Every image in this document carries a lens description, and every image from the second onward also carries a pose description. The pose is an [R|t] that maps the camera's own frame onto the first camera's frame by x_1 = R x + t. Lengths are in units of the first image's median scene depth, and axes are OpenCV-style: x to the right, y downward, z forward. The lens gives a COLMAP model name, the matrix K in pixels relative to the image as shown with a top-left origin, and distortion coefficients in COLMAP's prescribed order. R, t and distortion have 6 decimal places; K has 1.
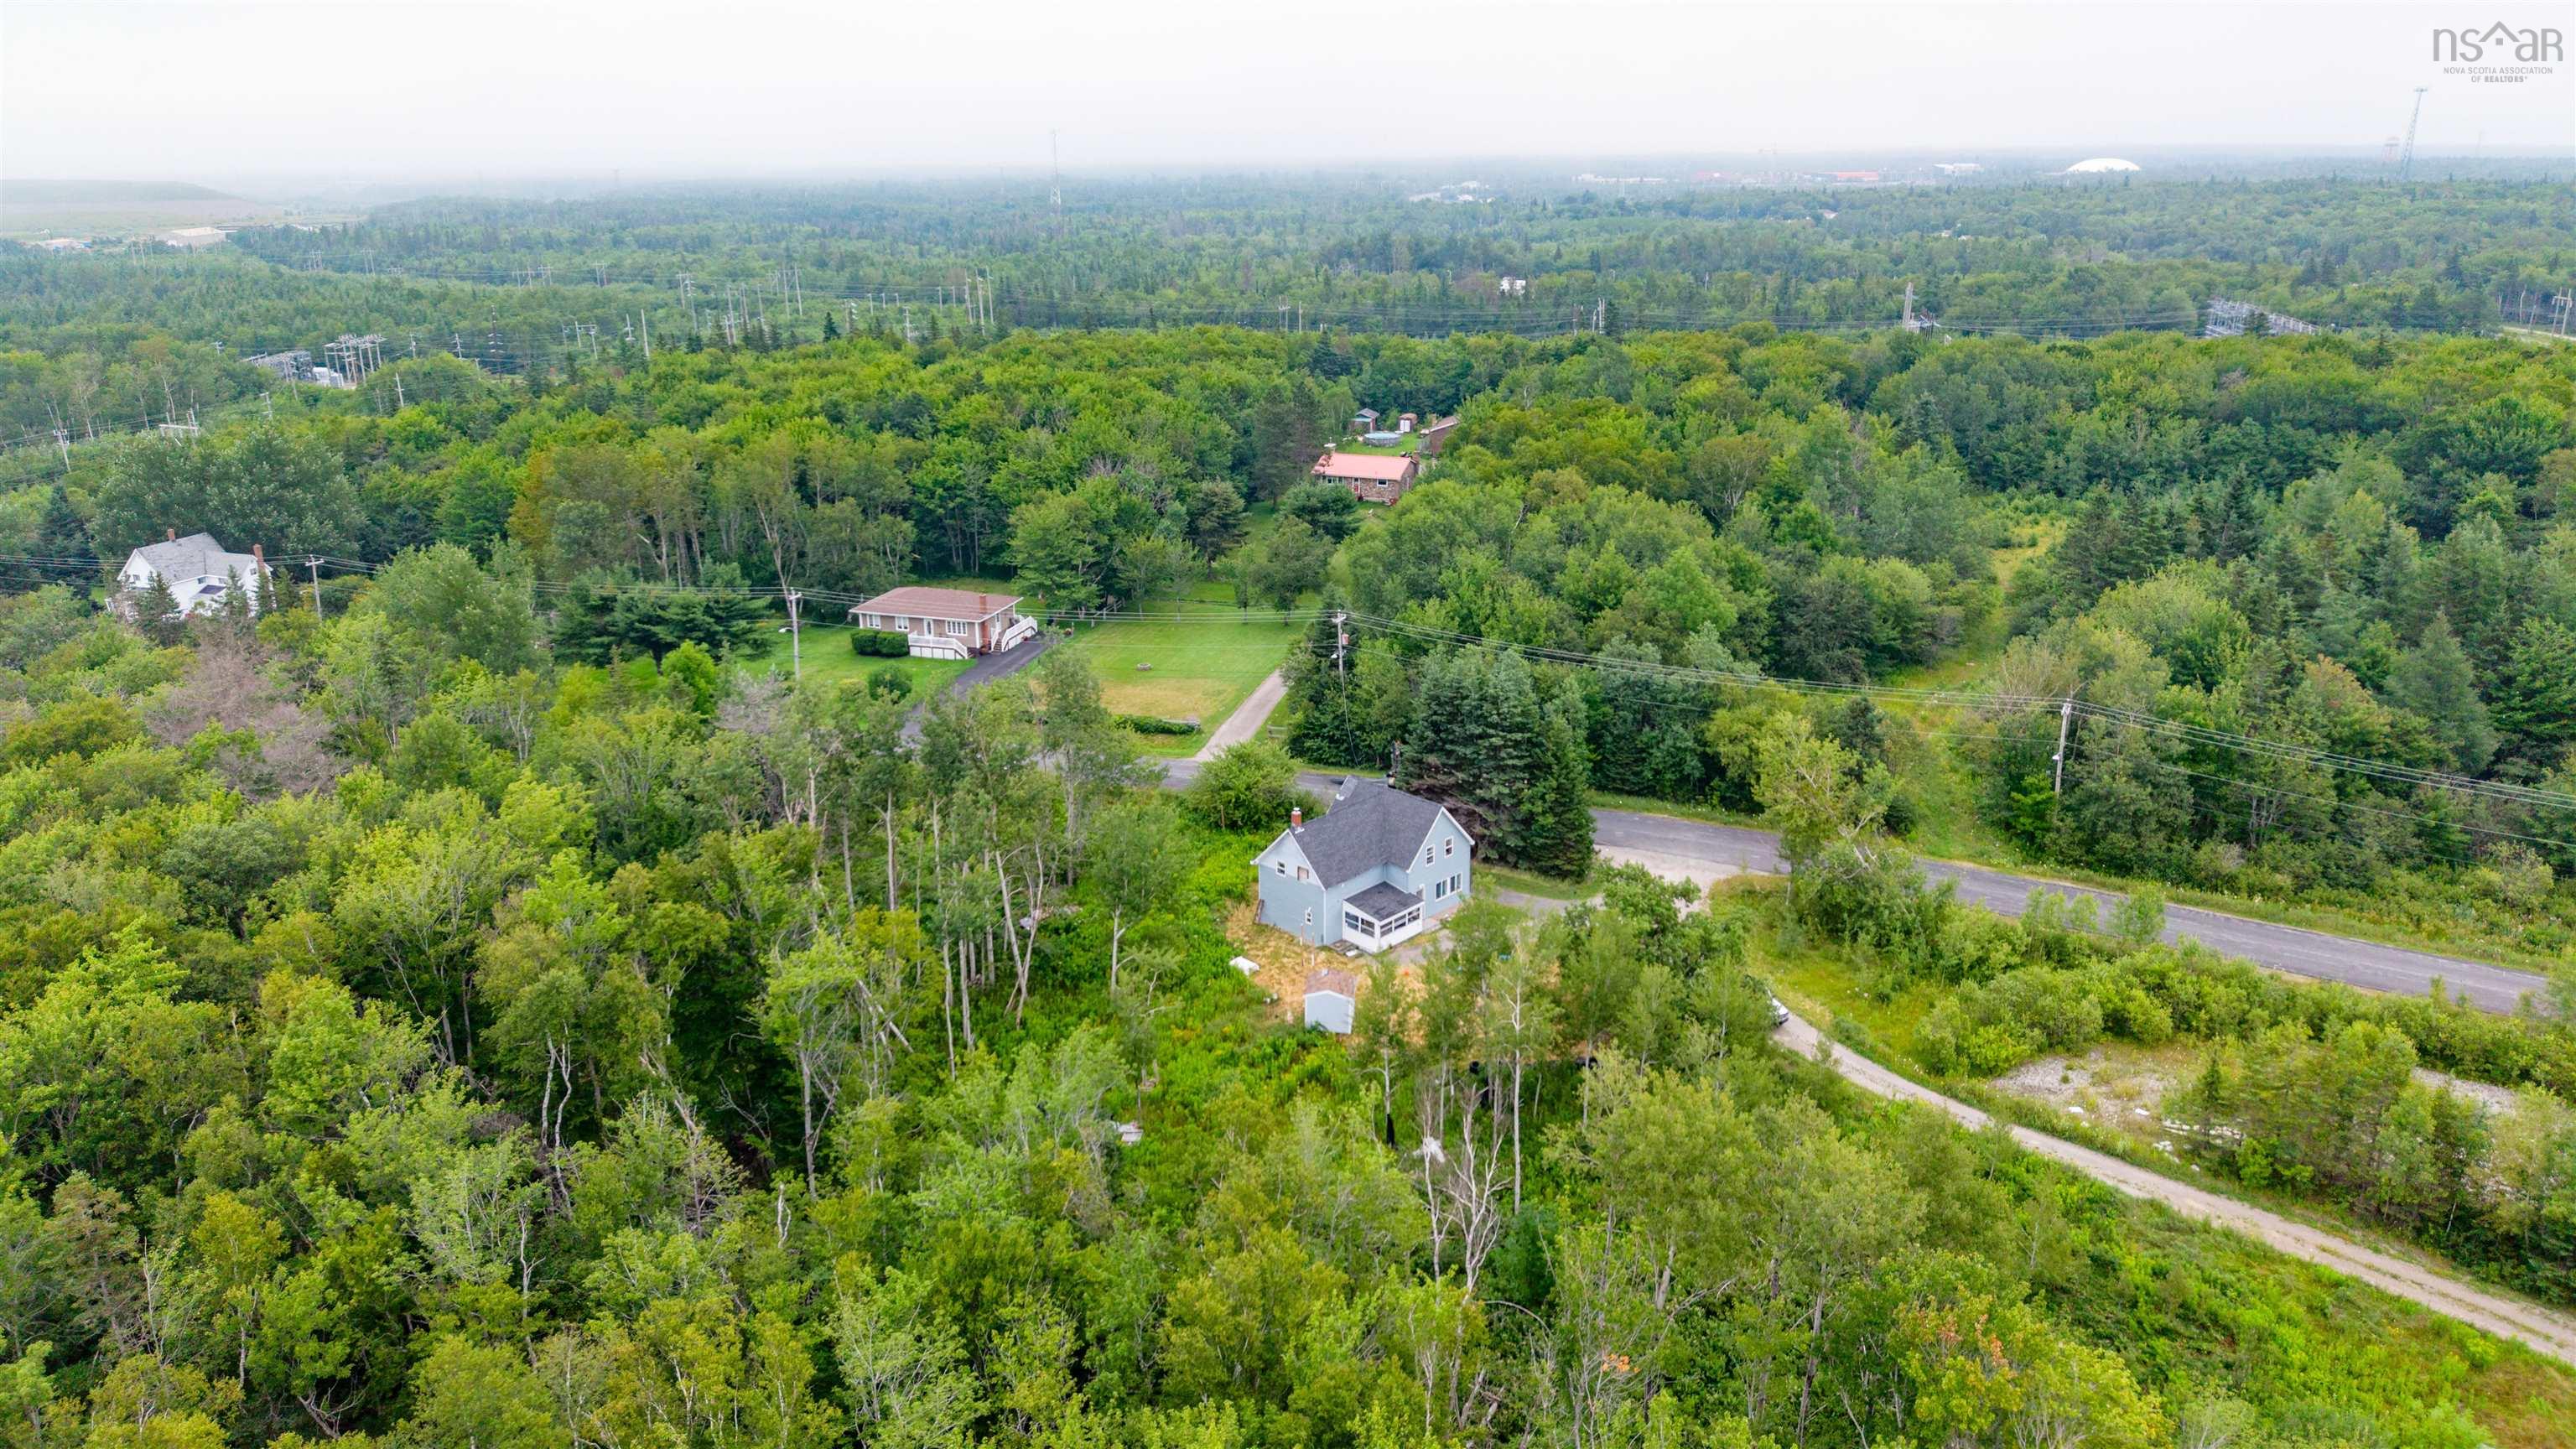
lens RADIAL K [[1721.6, 0, 1299.2], [0, 1721.6, 737.2], [0, 0, 1]] dist [0.040889, -0.057068]
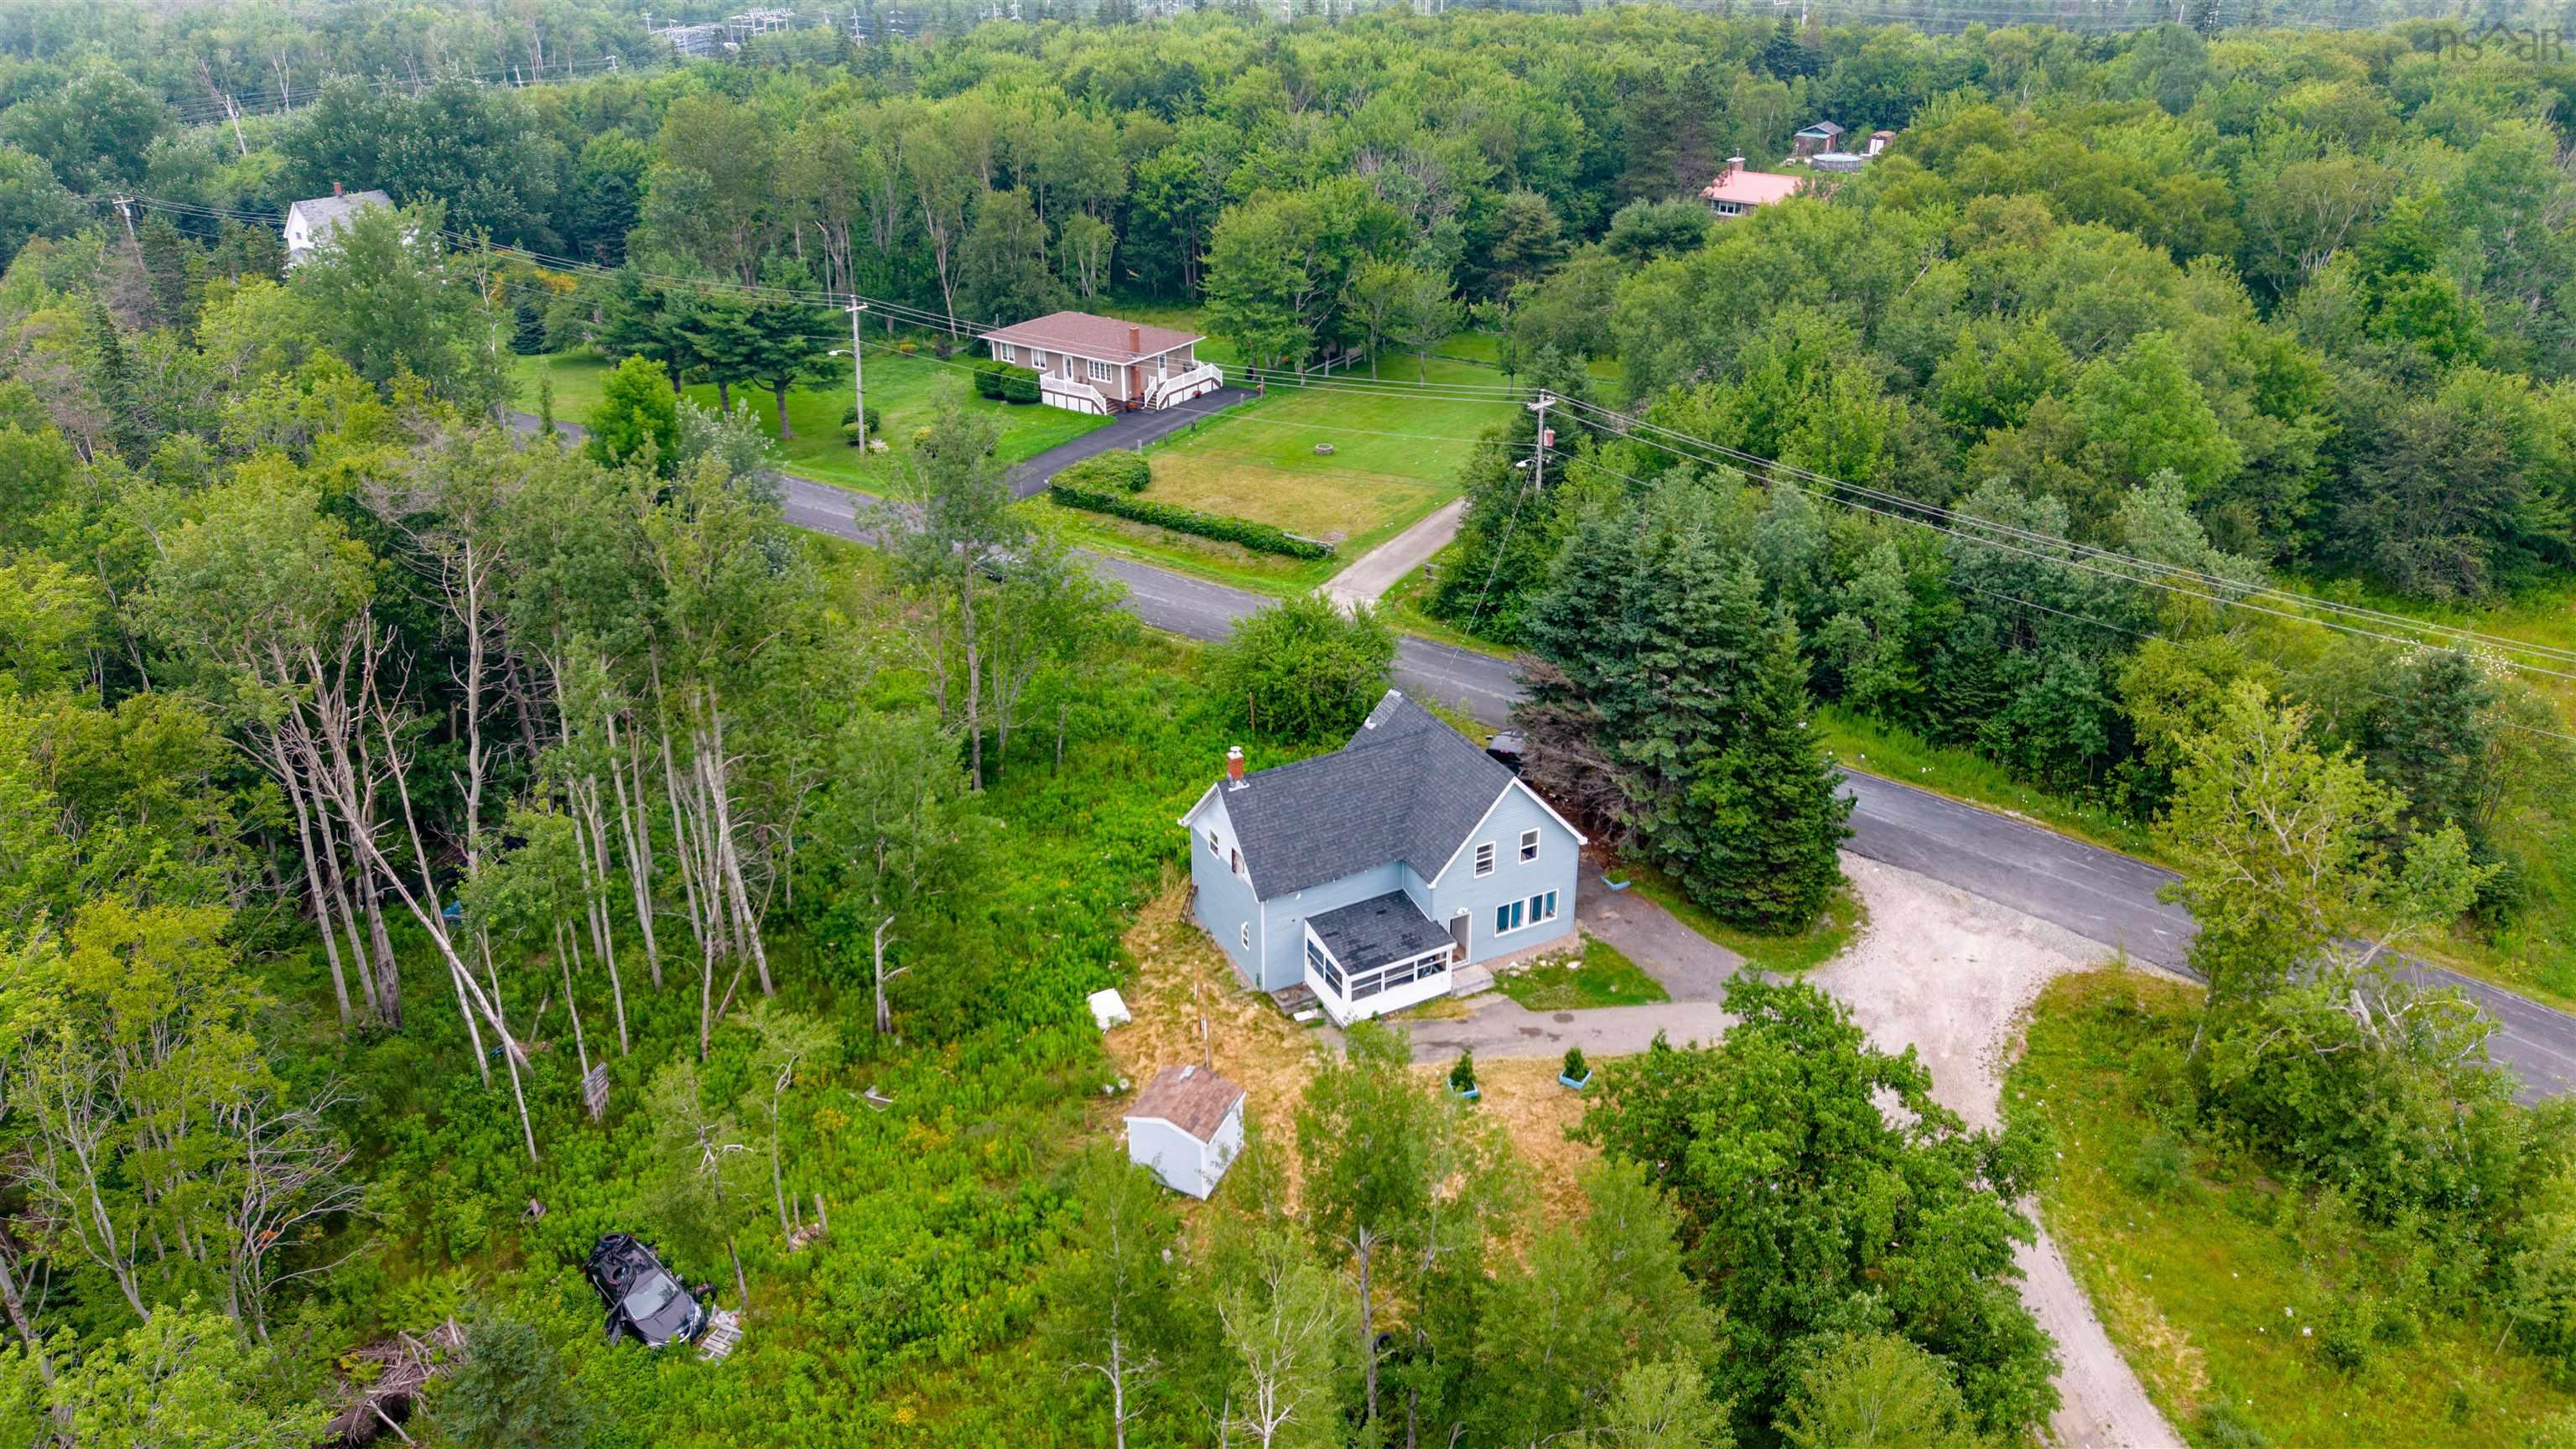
lens RADIAL K [[1721.6, 0, 1299.2], [0, 1721.6, 737.2], [0, 0, 1]] dist [0.040889, -0.057068]
pose [[0.951402, 0.141093, -0.273728, 0.120379], [-0.101757, 0.982974, 0.152992, -0.034715], [0.290654, -0.117704, 0.949561, 0.342331]]
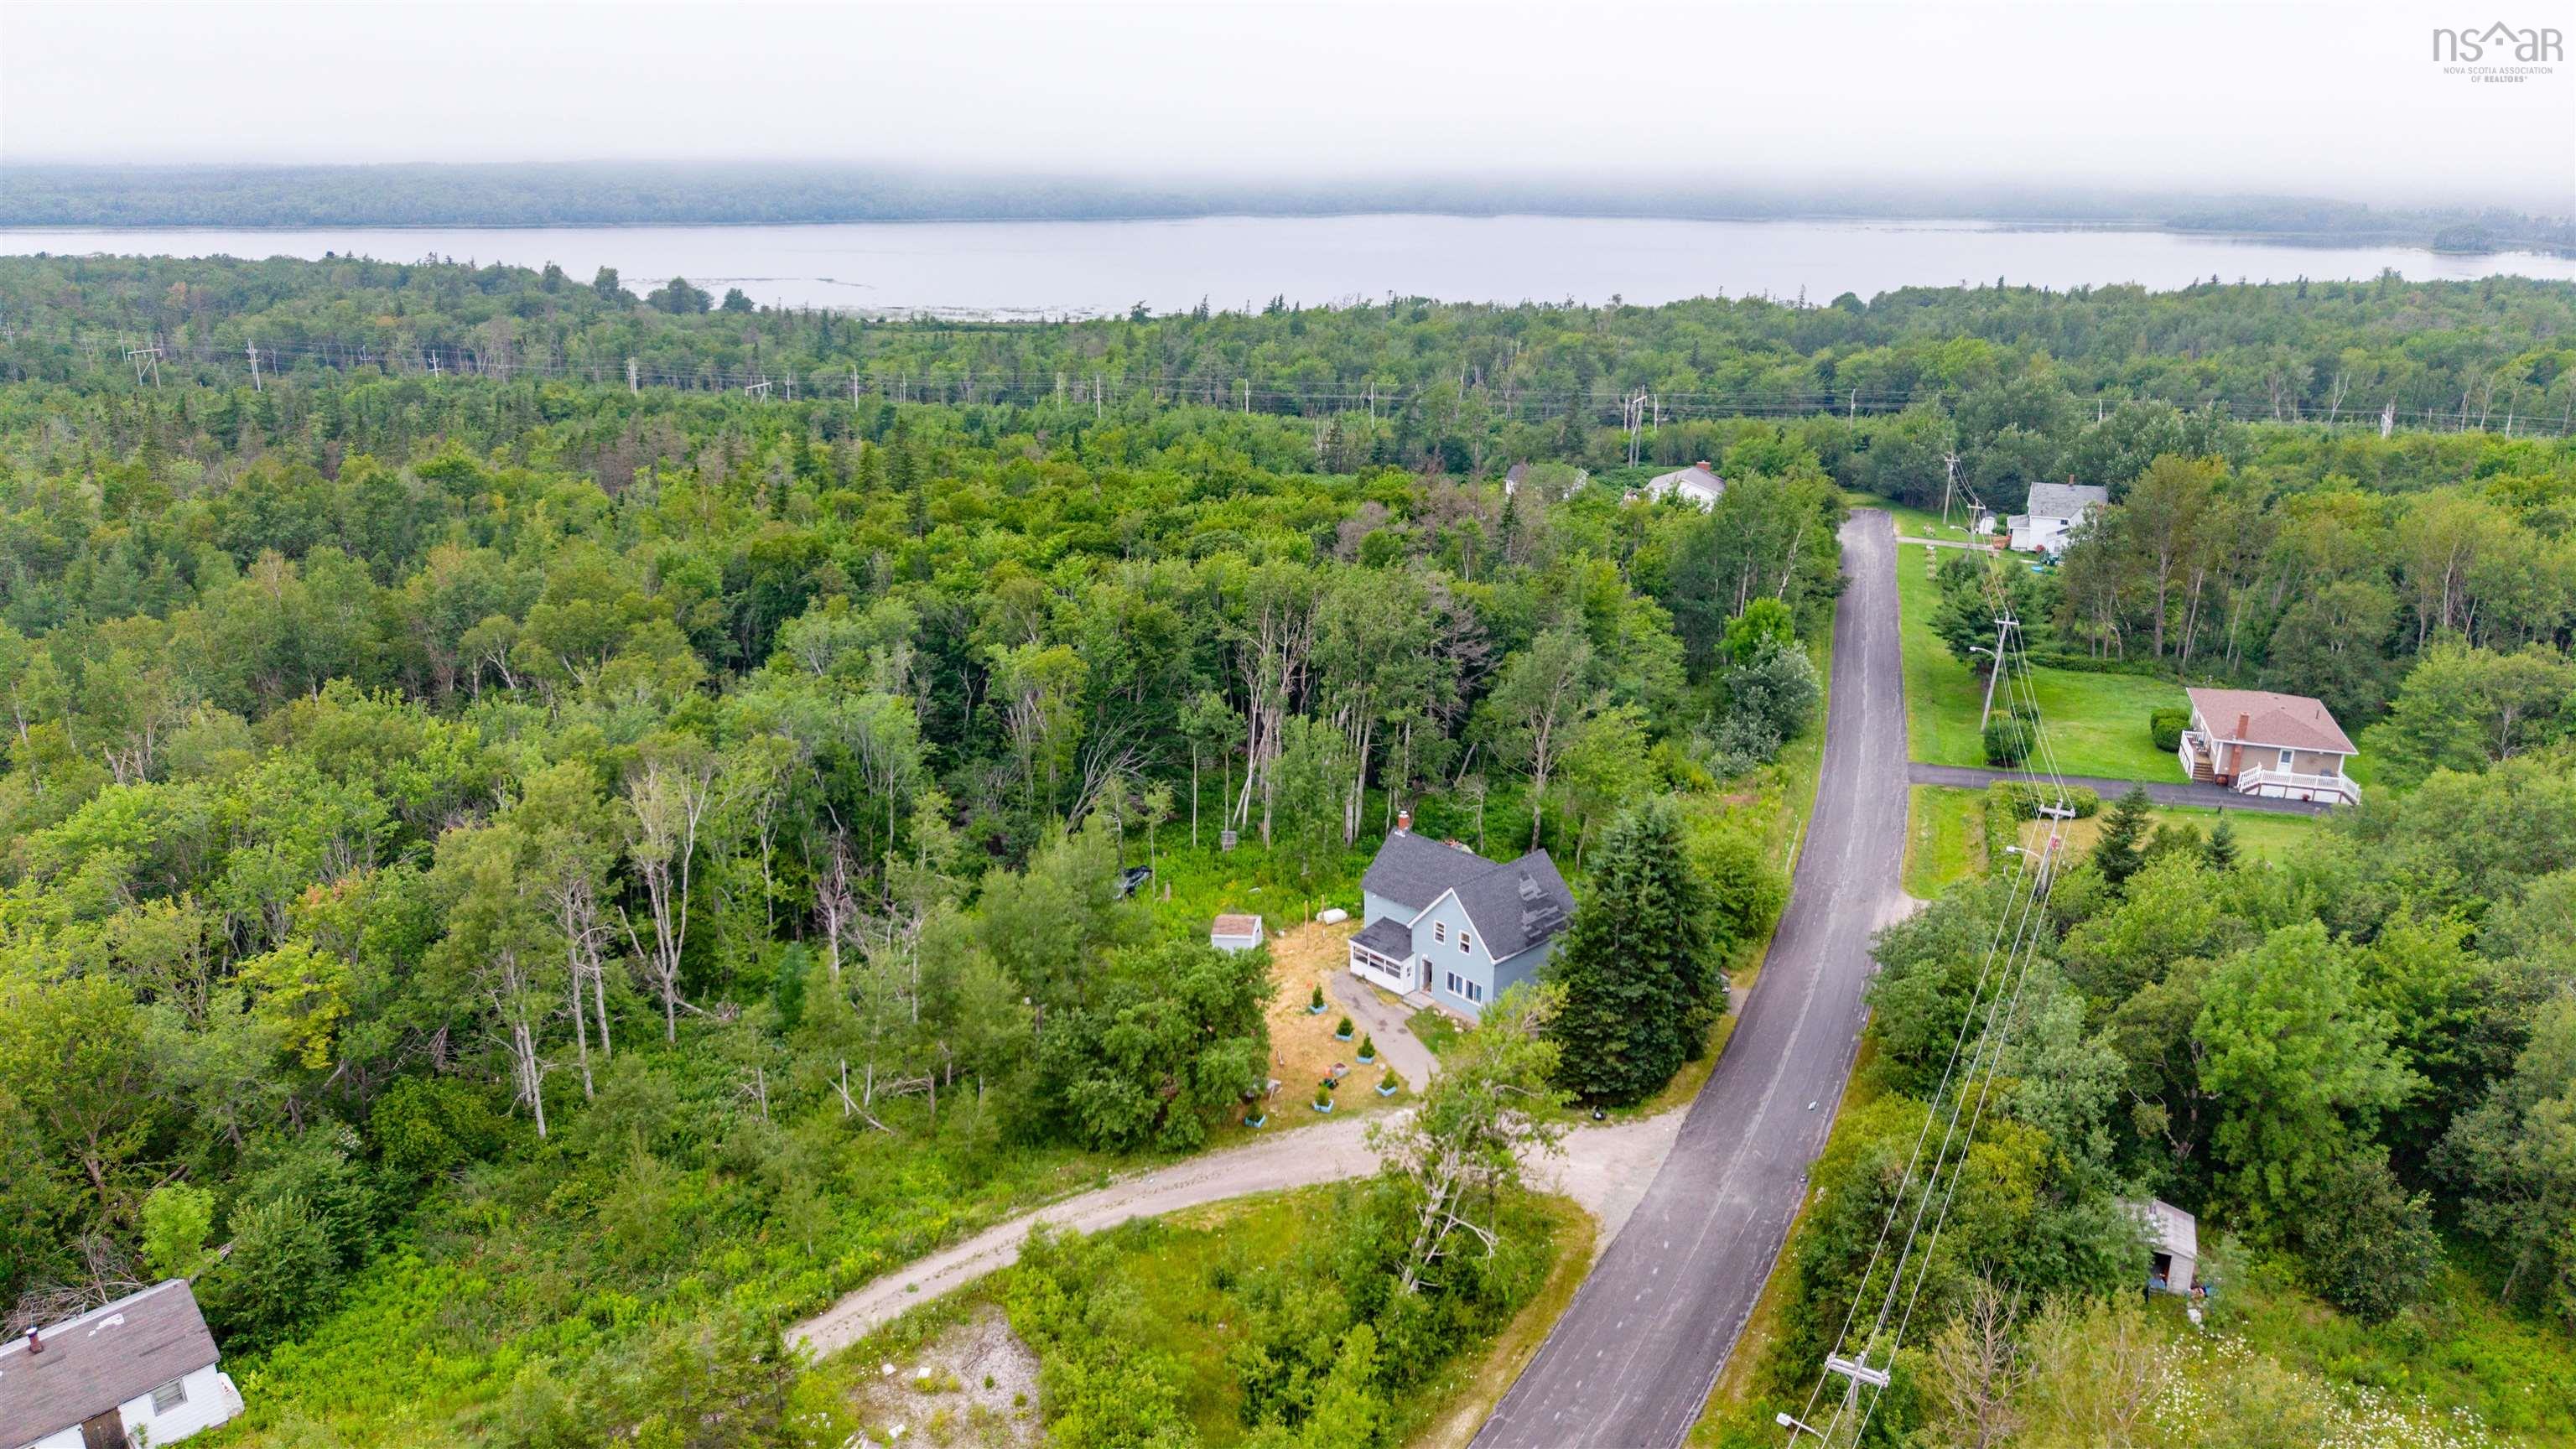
lens RADIAL K [[1721.6, 0, 1299.2], [0, 1721.6, 737.2], [0, 0, 1]] dist [0.040889, -0.057068]
pose [[-0.056233, 0.322087, -0.945039, 0.660386], [-0.320032, 0.890778, 0.322637, -0.213111], [0.945736, 0.320586, 0.052987, 0.621927]]
